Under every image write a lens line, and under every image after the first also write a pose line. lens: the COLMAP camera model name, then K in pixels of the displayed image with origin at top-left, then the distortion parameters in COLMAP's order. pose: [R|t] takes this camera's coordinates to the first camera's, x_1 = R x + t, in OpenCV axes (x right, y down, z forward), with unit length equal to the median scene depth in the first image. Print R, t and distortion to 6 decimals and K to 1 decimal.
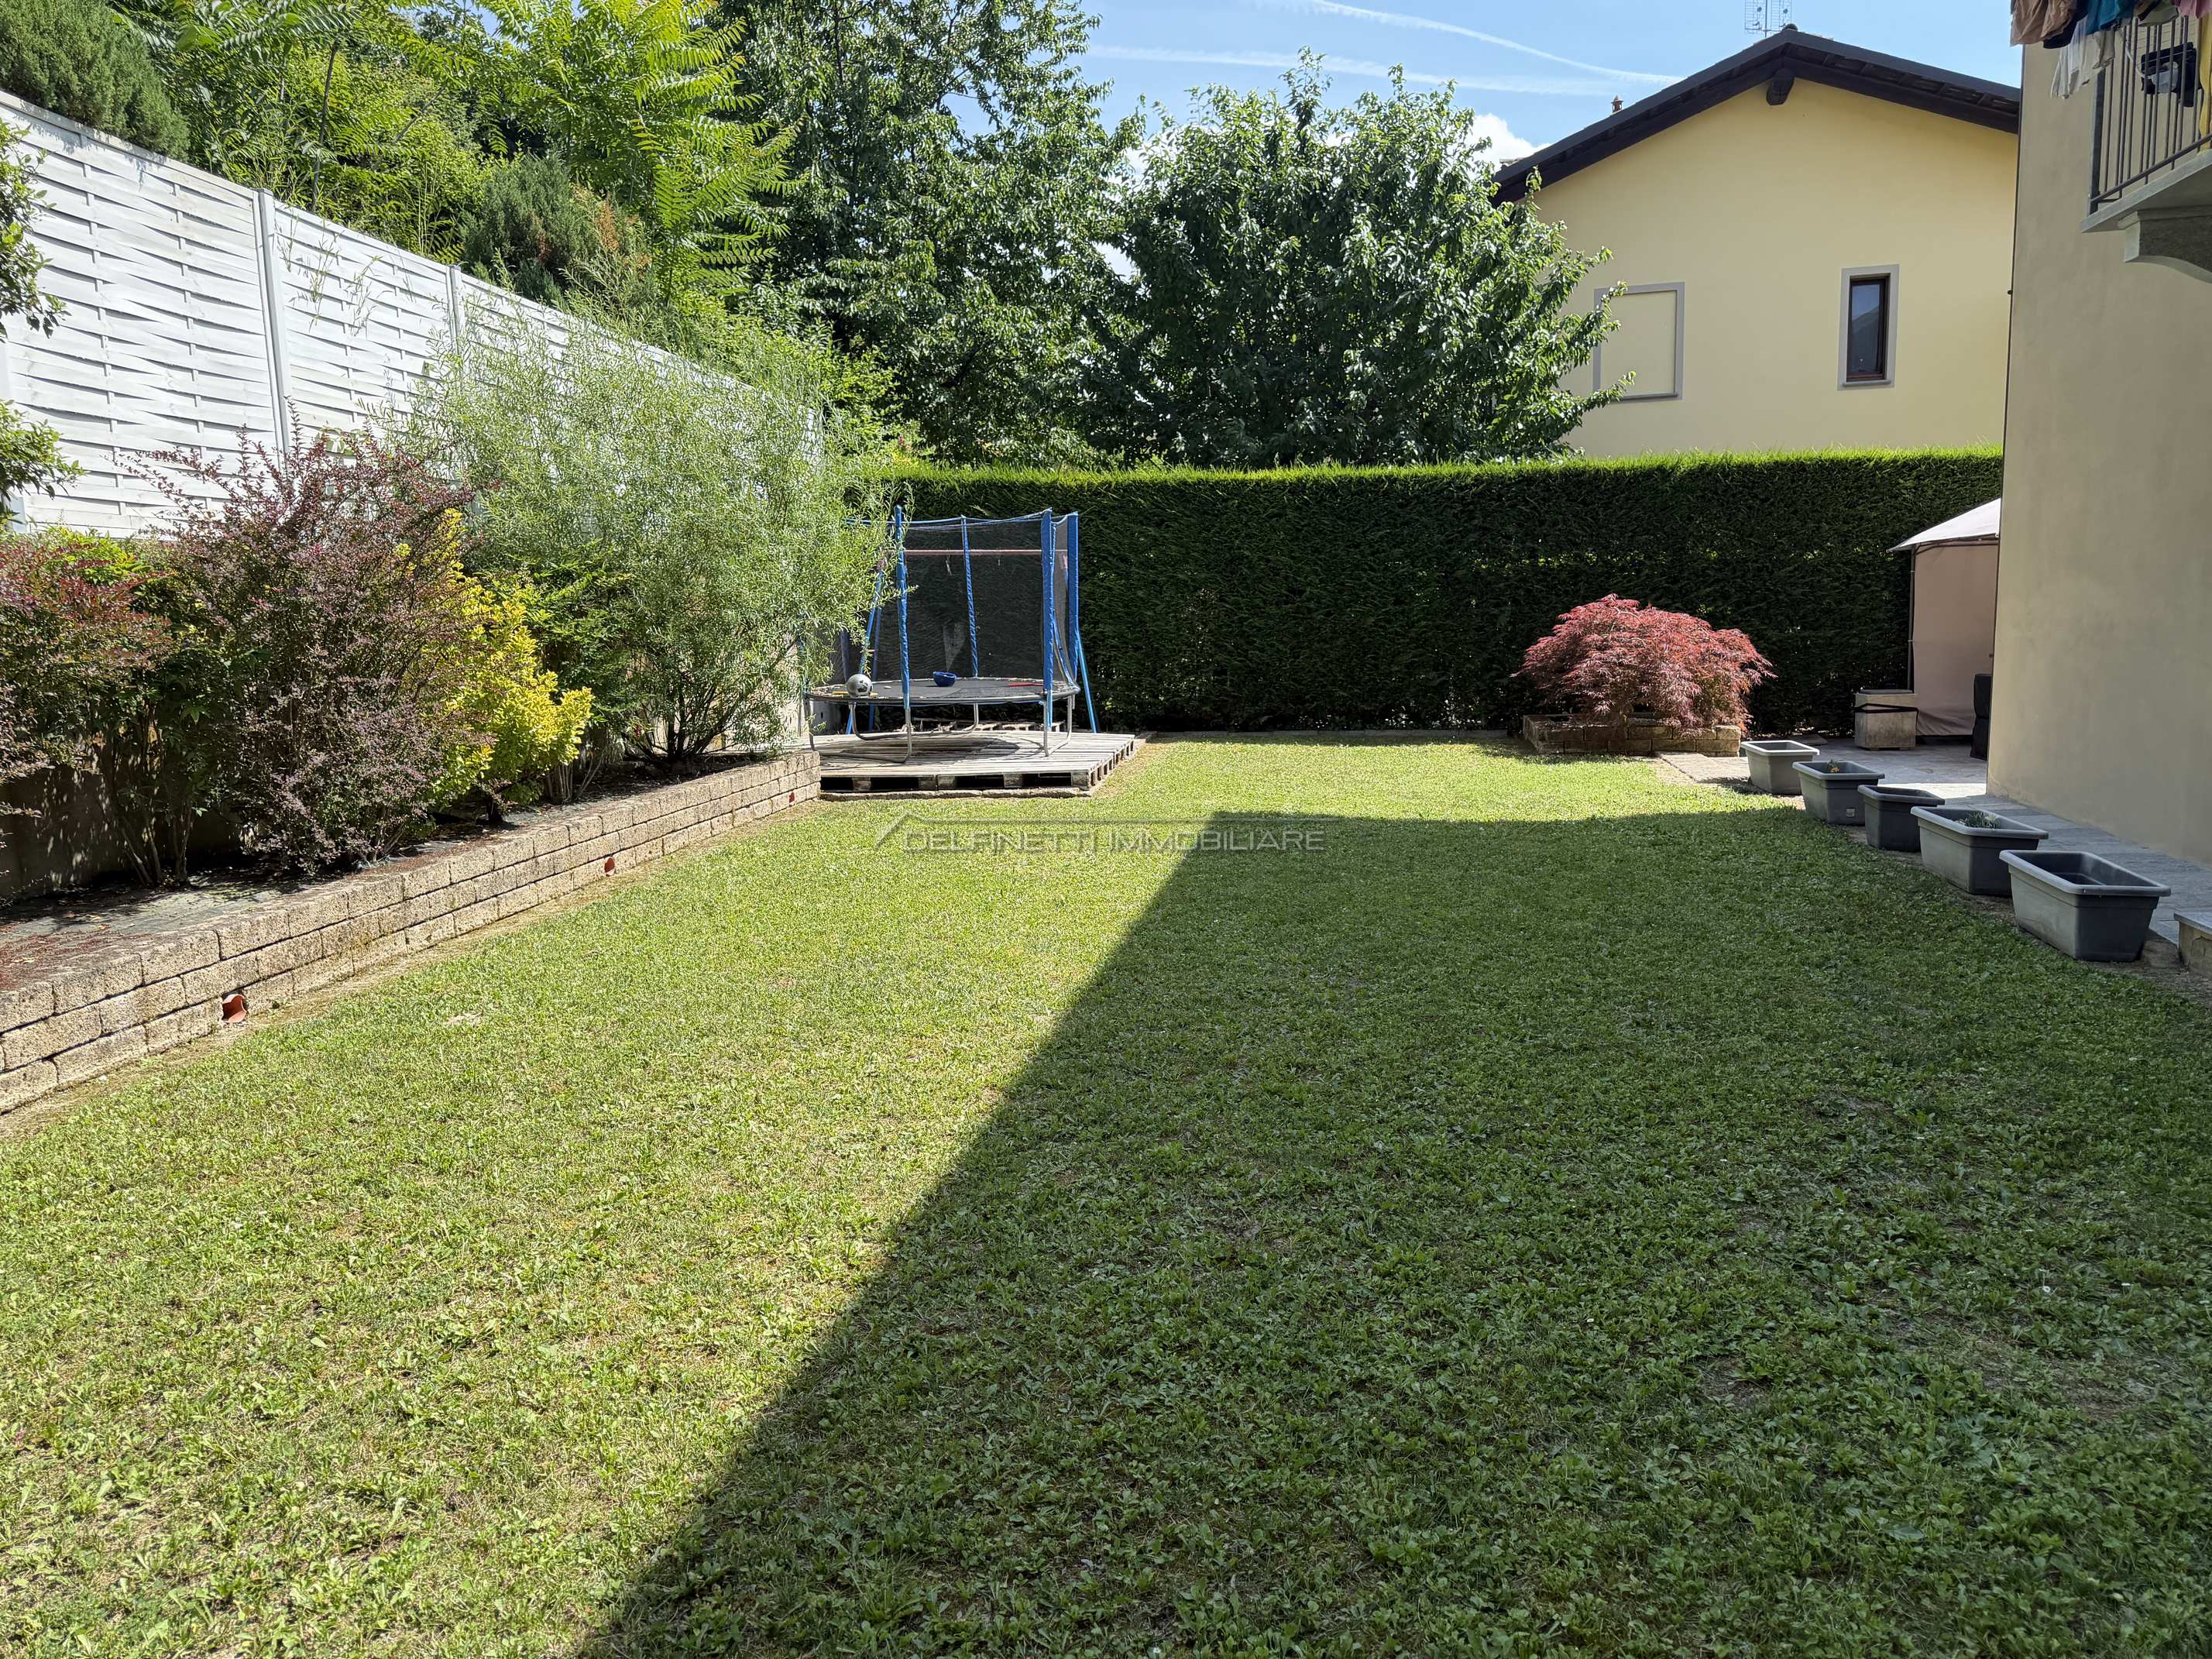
lens RADIAL K [[1515.5, 0, 1106.0], [0, 1515.5, 829.5], [0, 0, 1]] dist [0.056308, -0.084522]
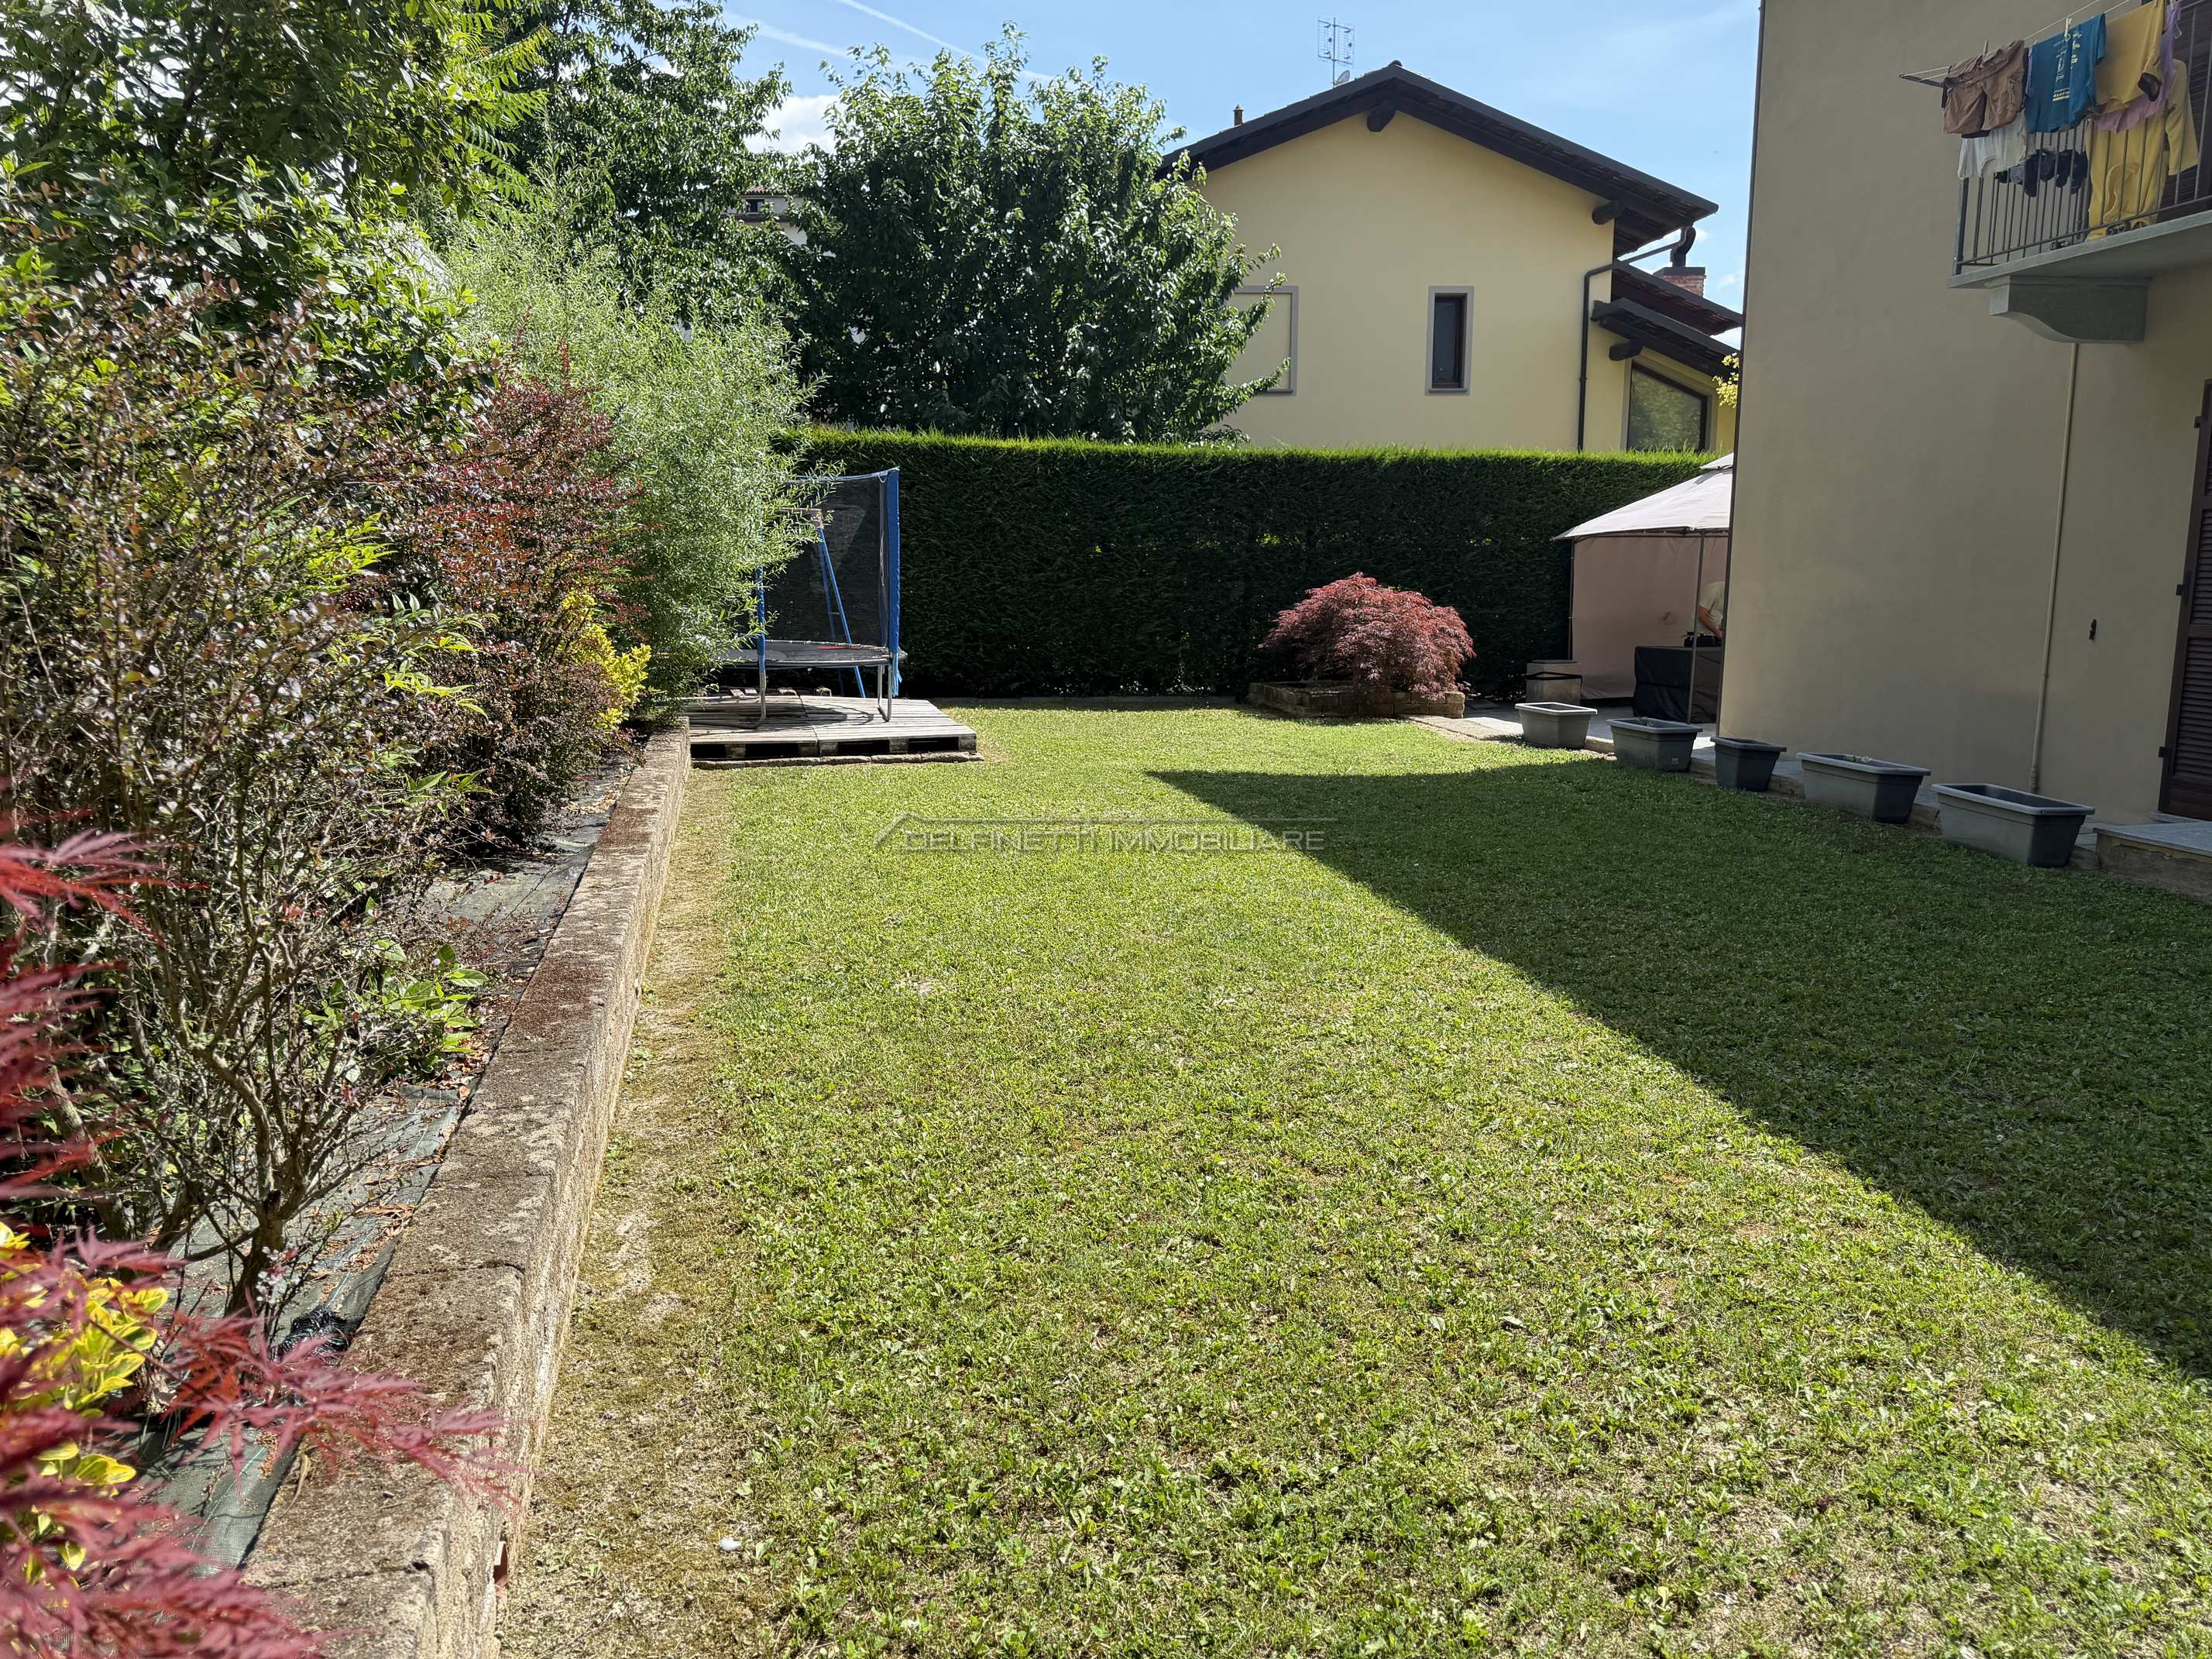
lens RADIAL K [[1515.5, 0, 1106.0], [0, 1515.5, 829.5], [0, 0, 1]] dist [0.056308, -0.084522]
pose [[0.939208, -0.032000, 0.341855, -0.214509], [0.025727, 0.999407, 0.022869, 0.002329], [-0.342384, -0.012684, 0.939474, 0.026672]]
